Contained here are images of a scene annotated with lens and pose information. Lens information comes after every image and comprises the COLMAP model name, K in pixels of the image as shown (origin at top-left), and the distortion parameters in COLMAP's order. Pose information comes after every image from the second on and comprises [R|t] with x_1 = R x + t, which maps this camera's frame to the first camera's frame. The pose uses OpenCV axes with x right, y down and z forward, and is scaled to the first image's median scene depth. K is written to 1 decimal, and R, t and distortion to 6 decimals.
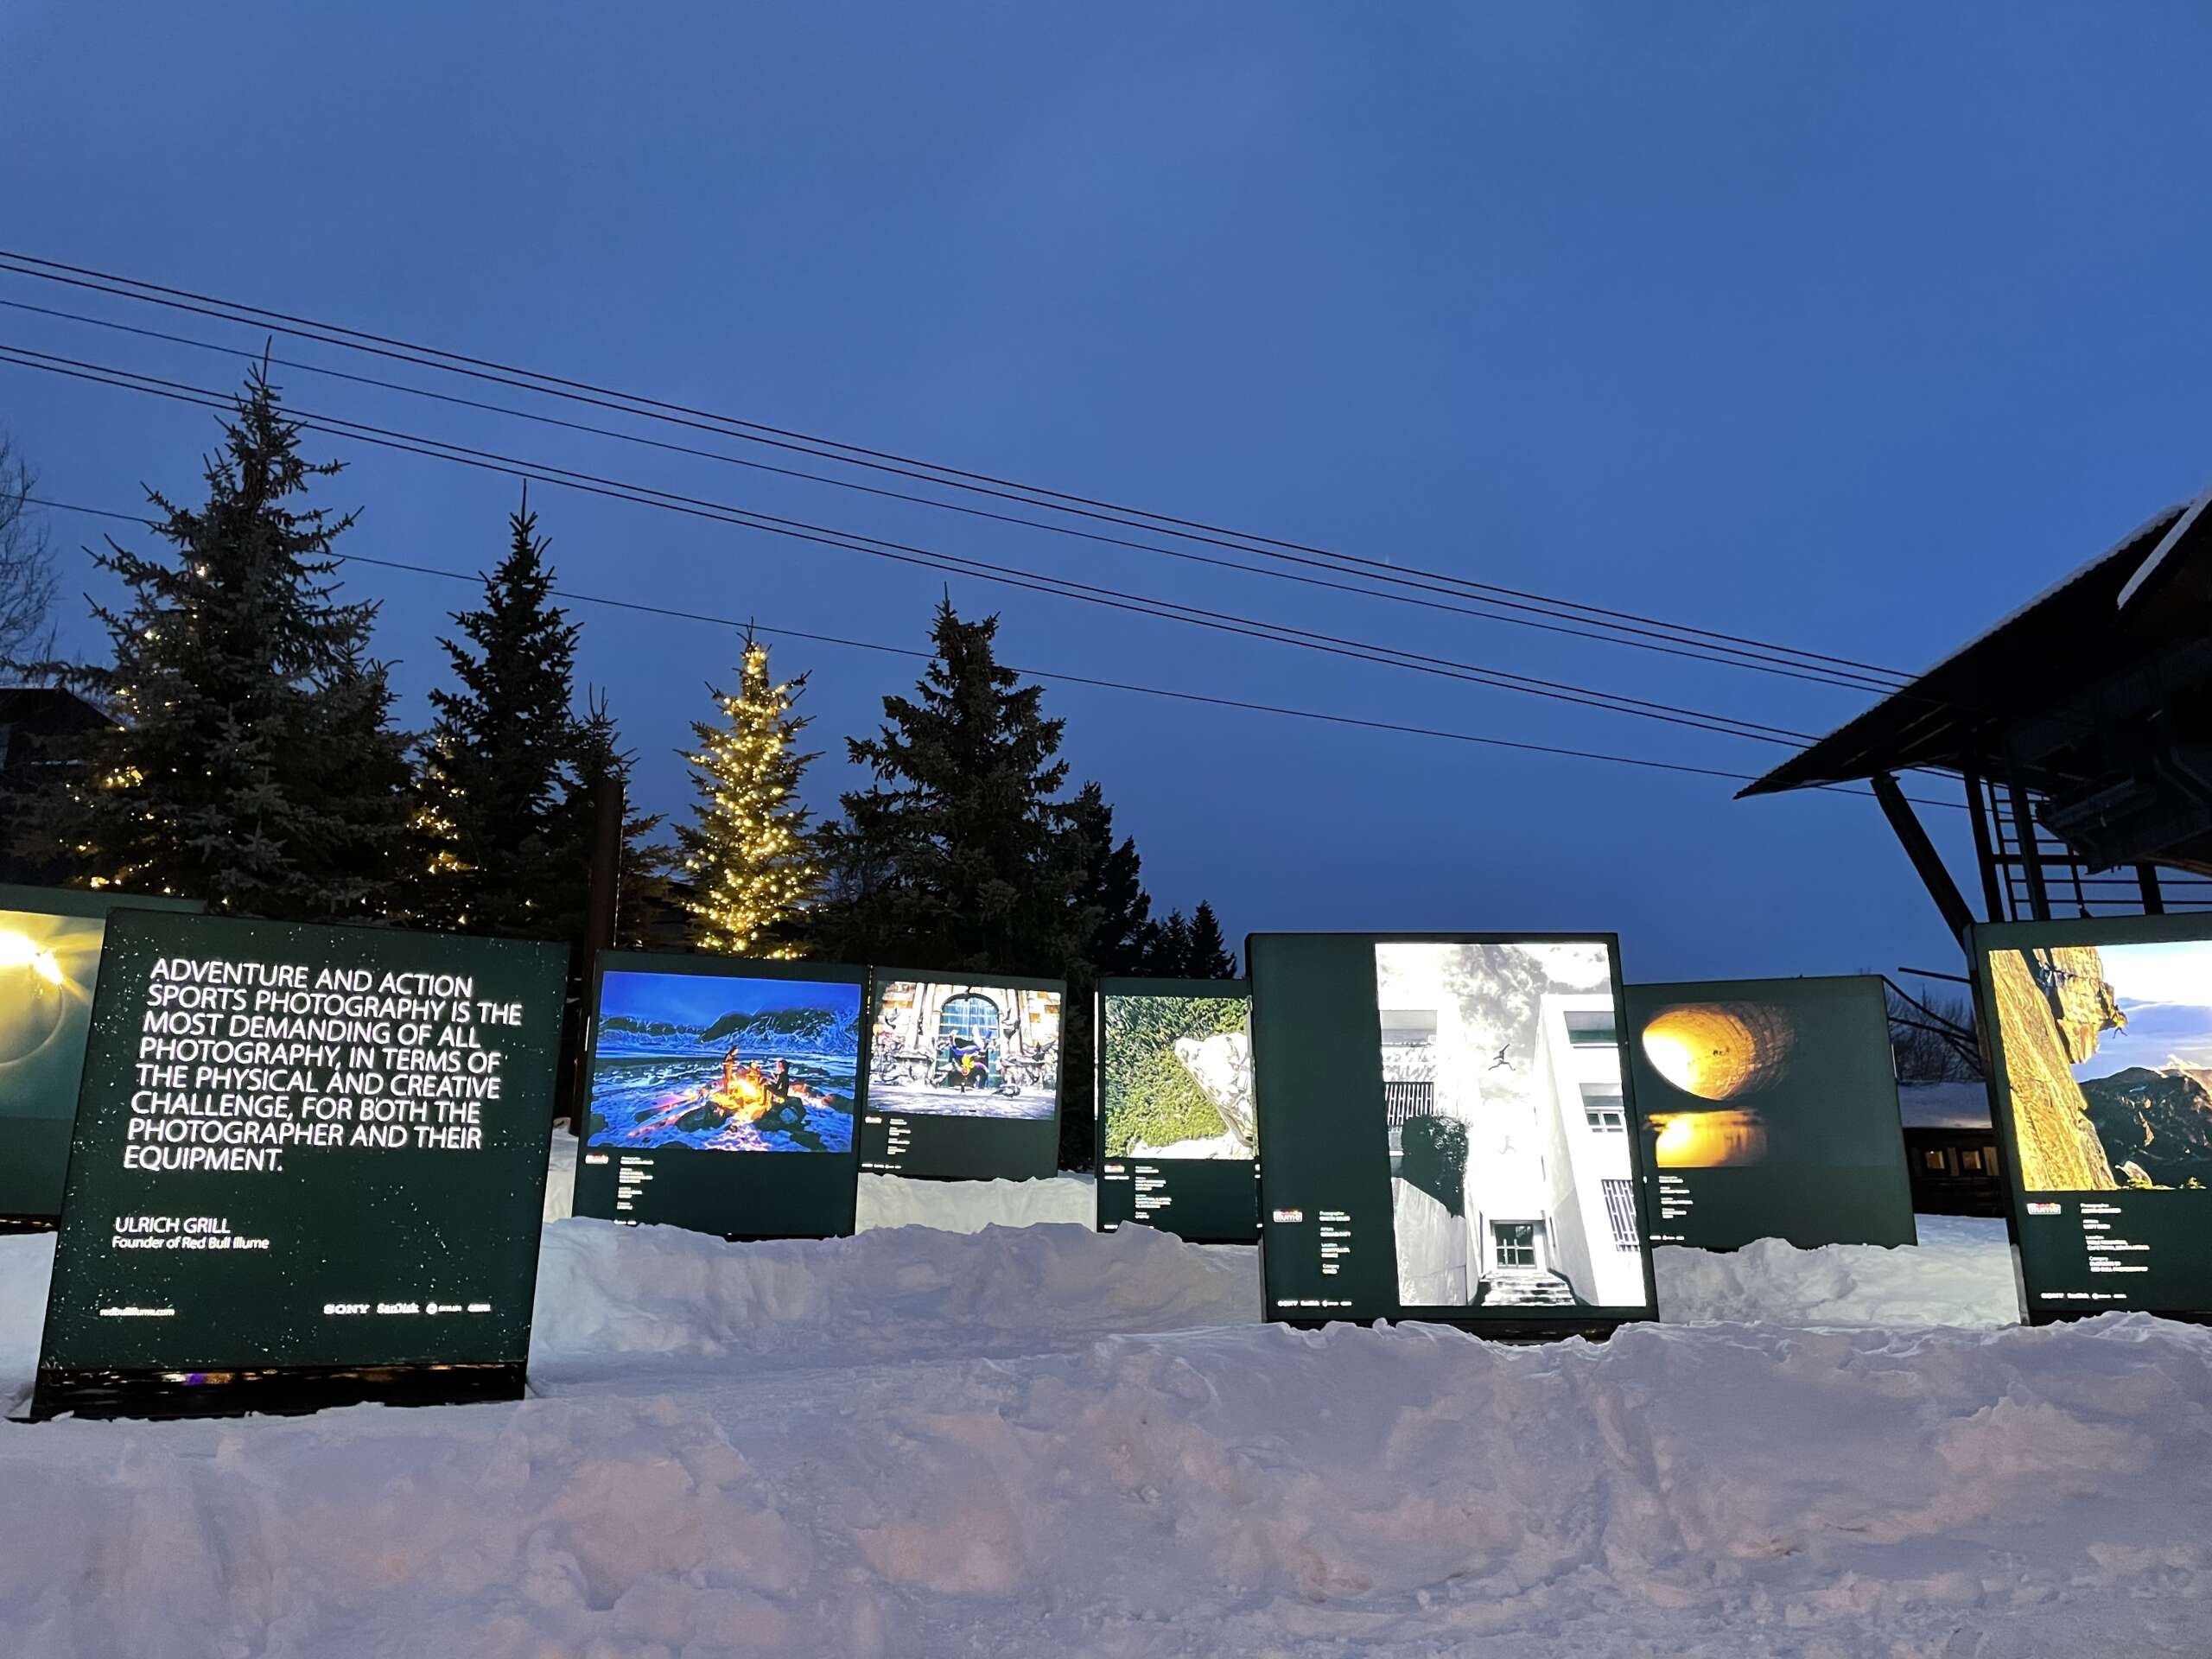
lens RADIAL K [[1660.8, 0, 1085.0], [0, 1660.8, 805.9], [0, 0, 1]] dist [0.094678, -0.111457]
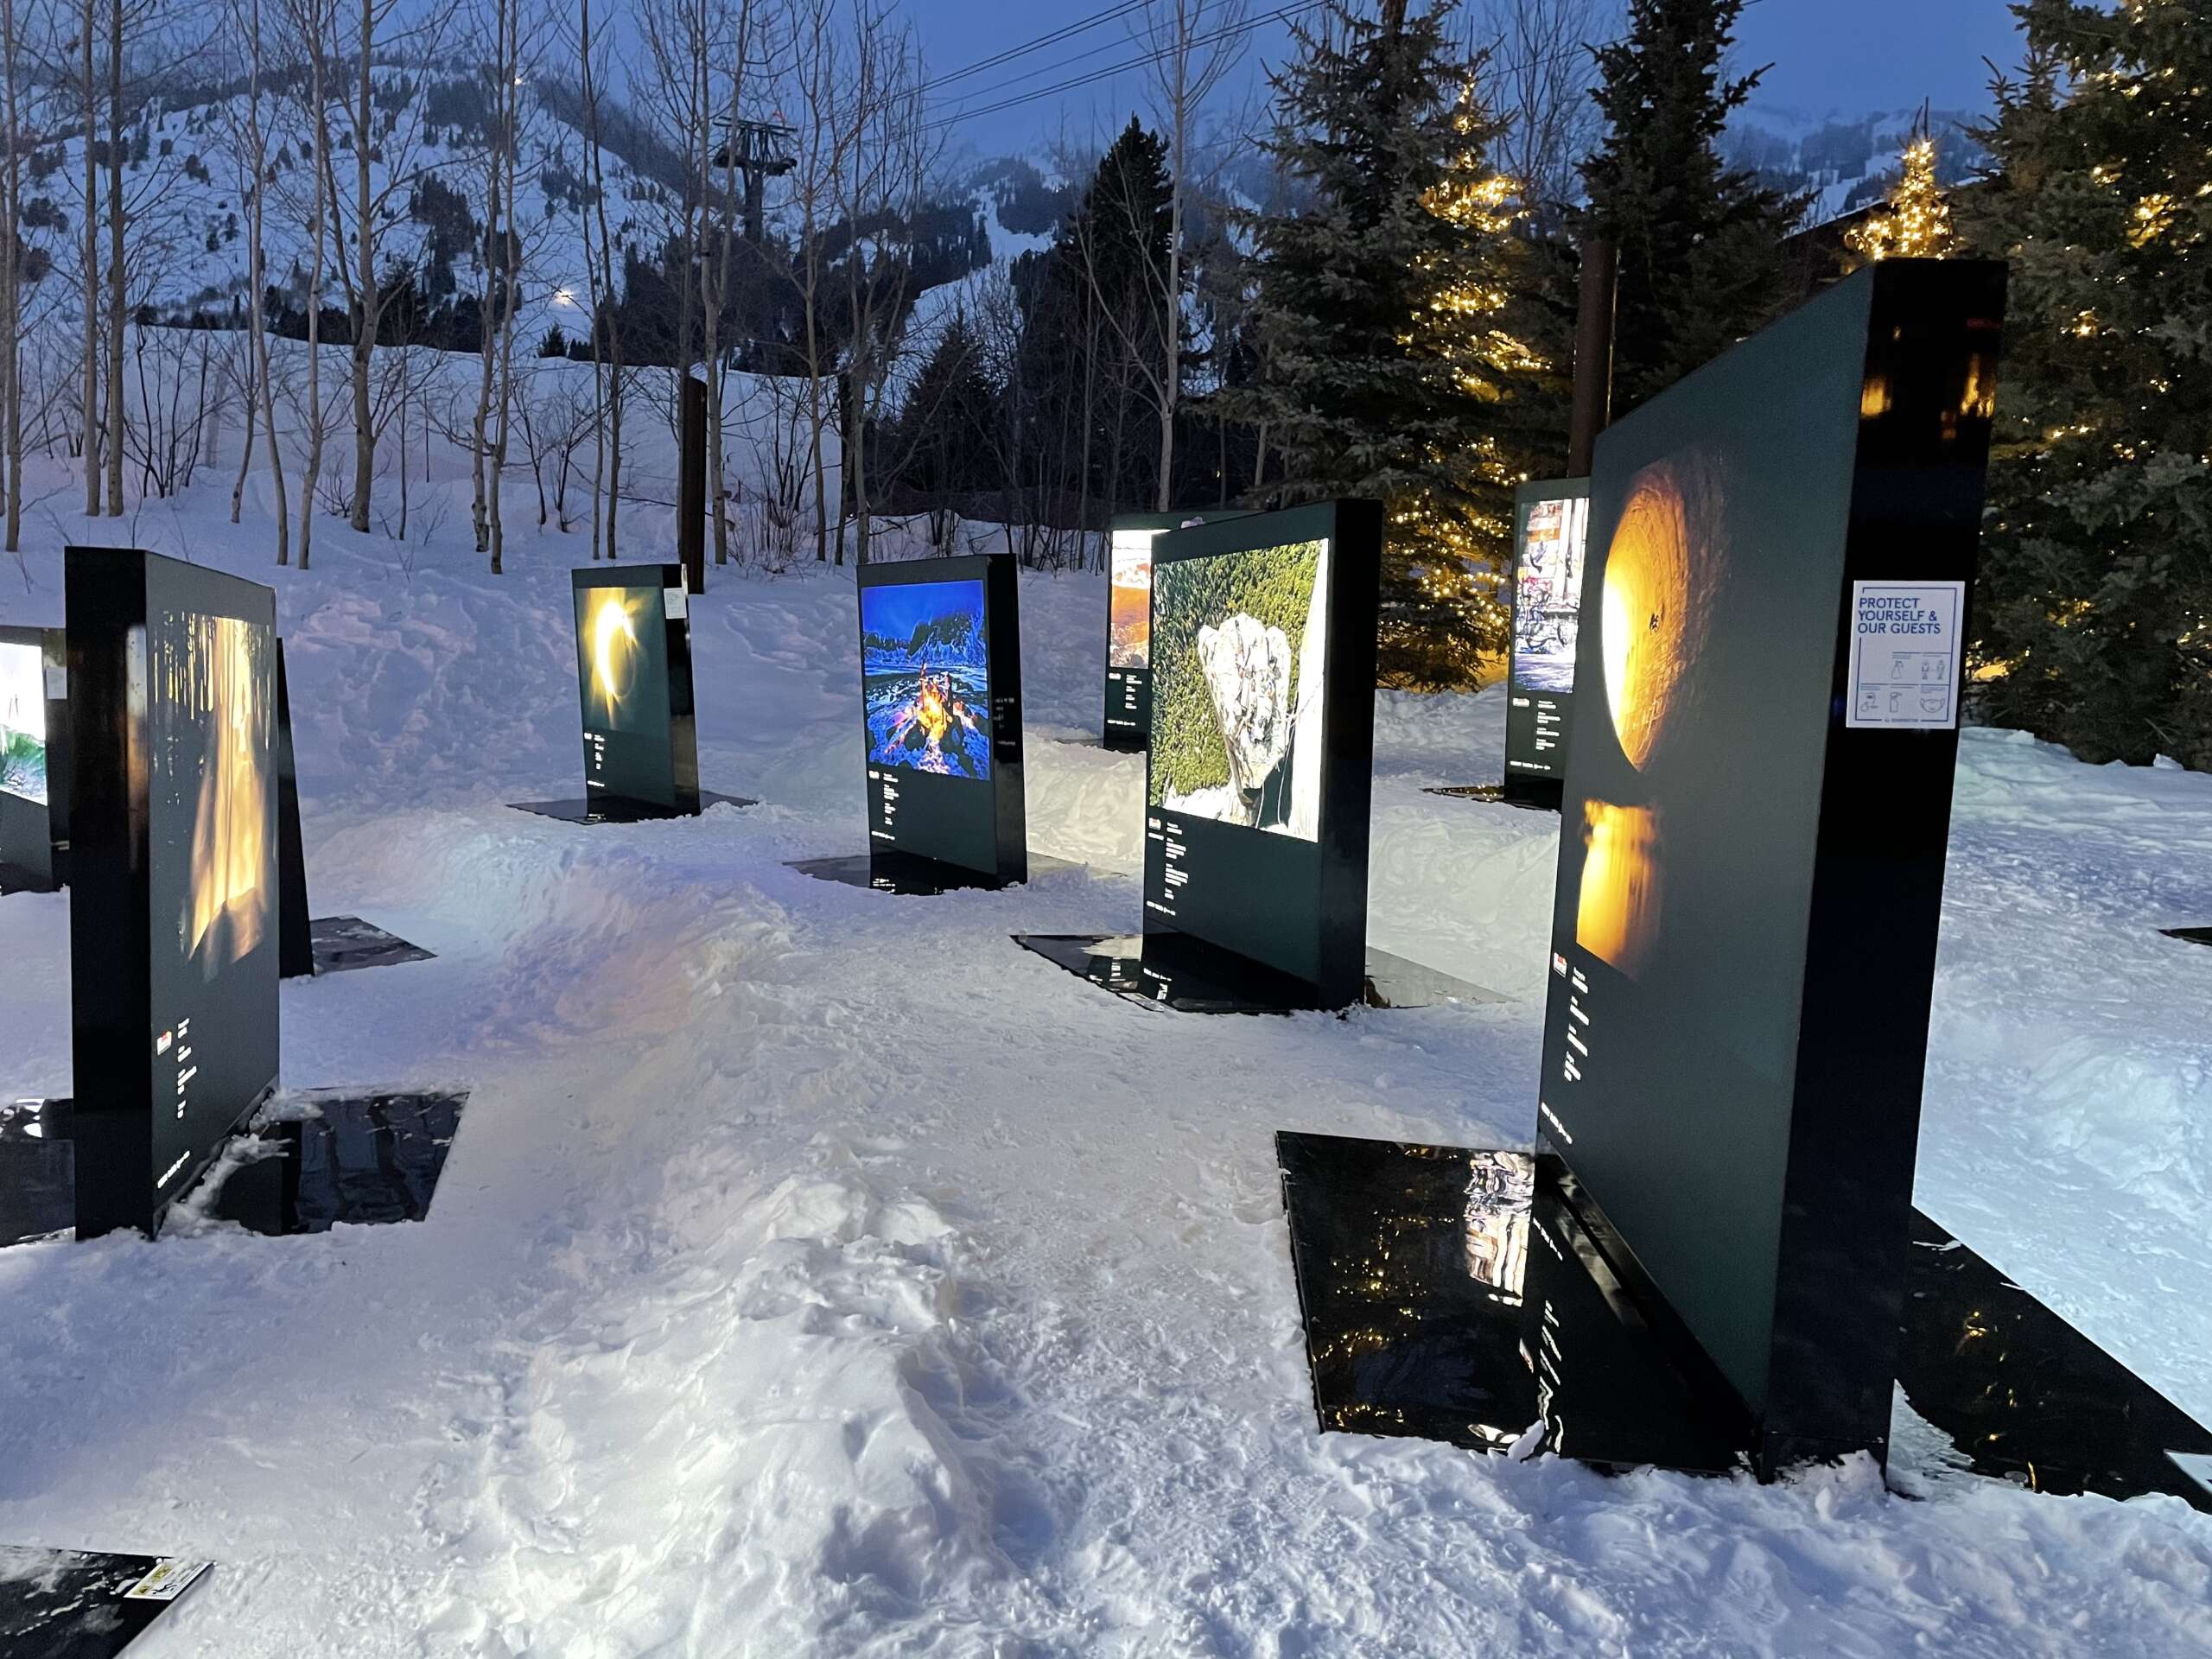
lens RADIAL K [[1660.8, 0, 1089.2], [0, 1660.8, 840.9], [0, 0, 1]] dist [0.094678, -0.111457]
pose [[0.248198, 0.097696, -0.963770, 0.595951], [0.235751, 0.958898, 0.157914, 0.101234], [0.939585, -0.266404, 0.214965, 0.749882]]
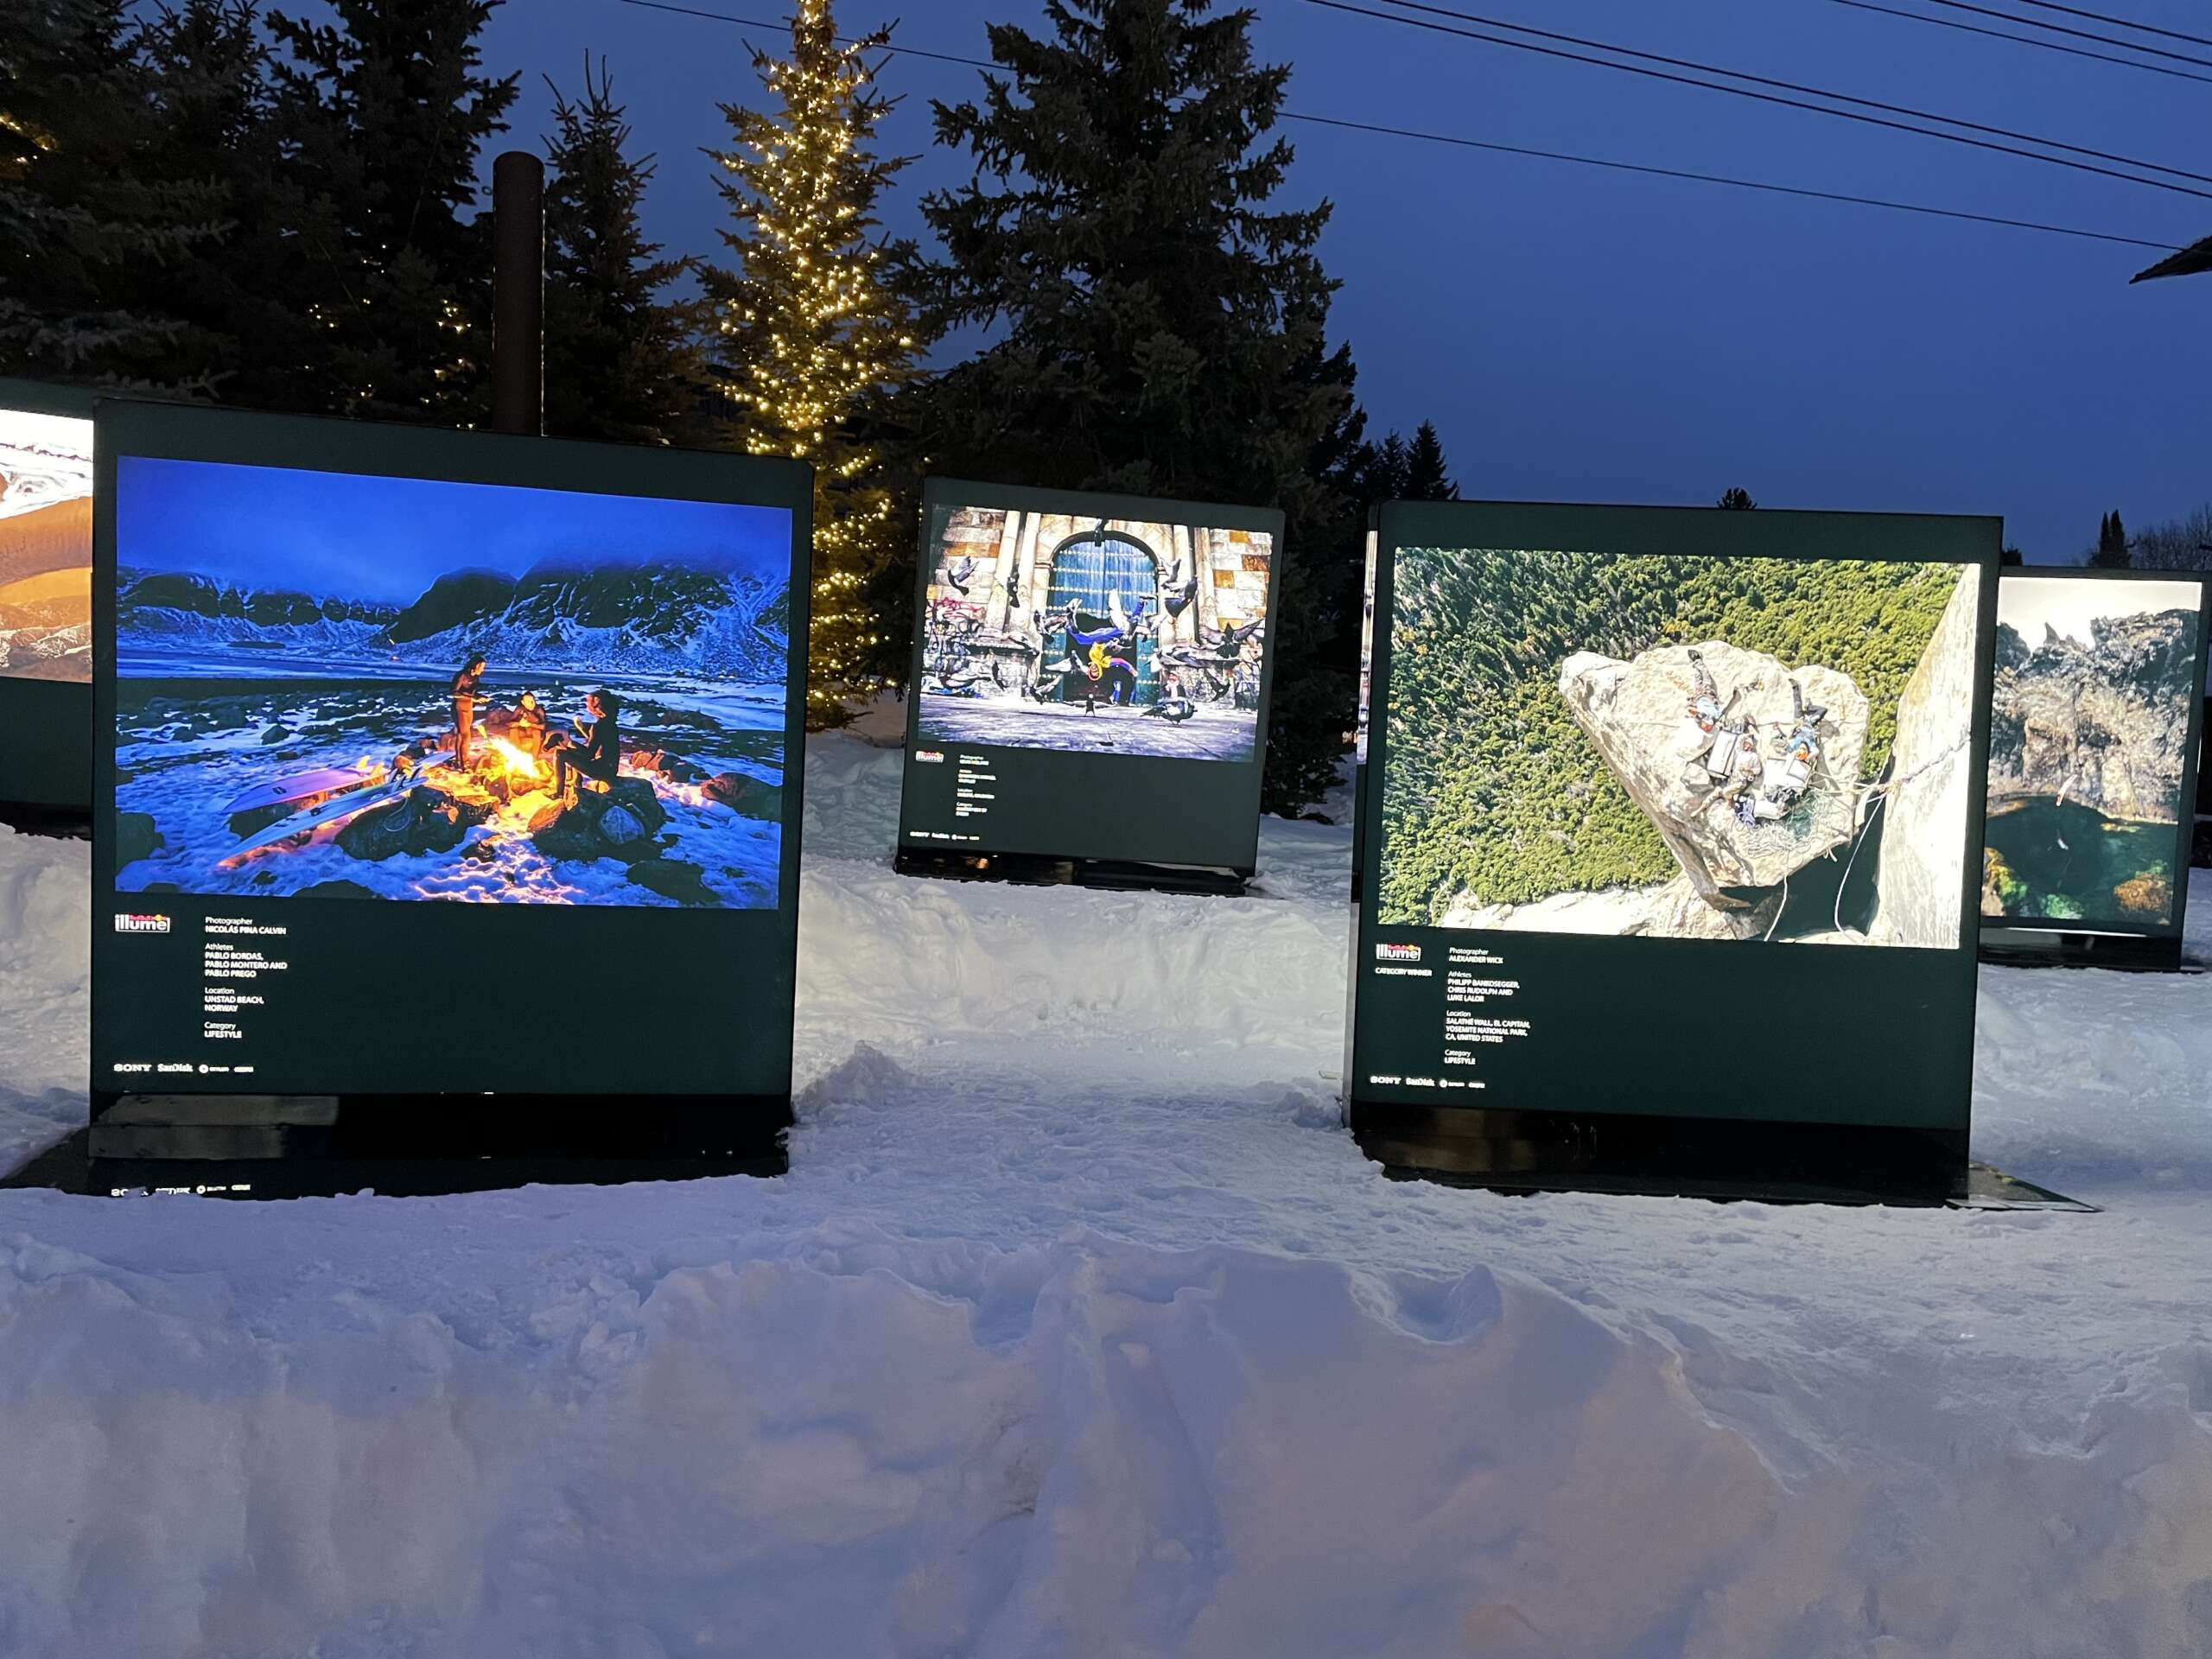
lens RADIAL K [[1660.8, 0, 1089.7], [0, 1660.8, 823.3], [0, 0, 1]] dist [0.094678, -0.111457]
pose [[0.993664, 0.035683, -0.106572, -0.015181], [-0.003769, 0.958307, 0.285716, 0.057458], [0.112324, -0.283504, 0.952370, 0.535862]]
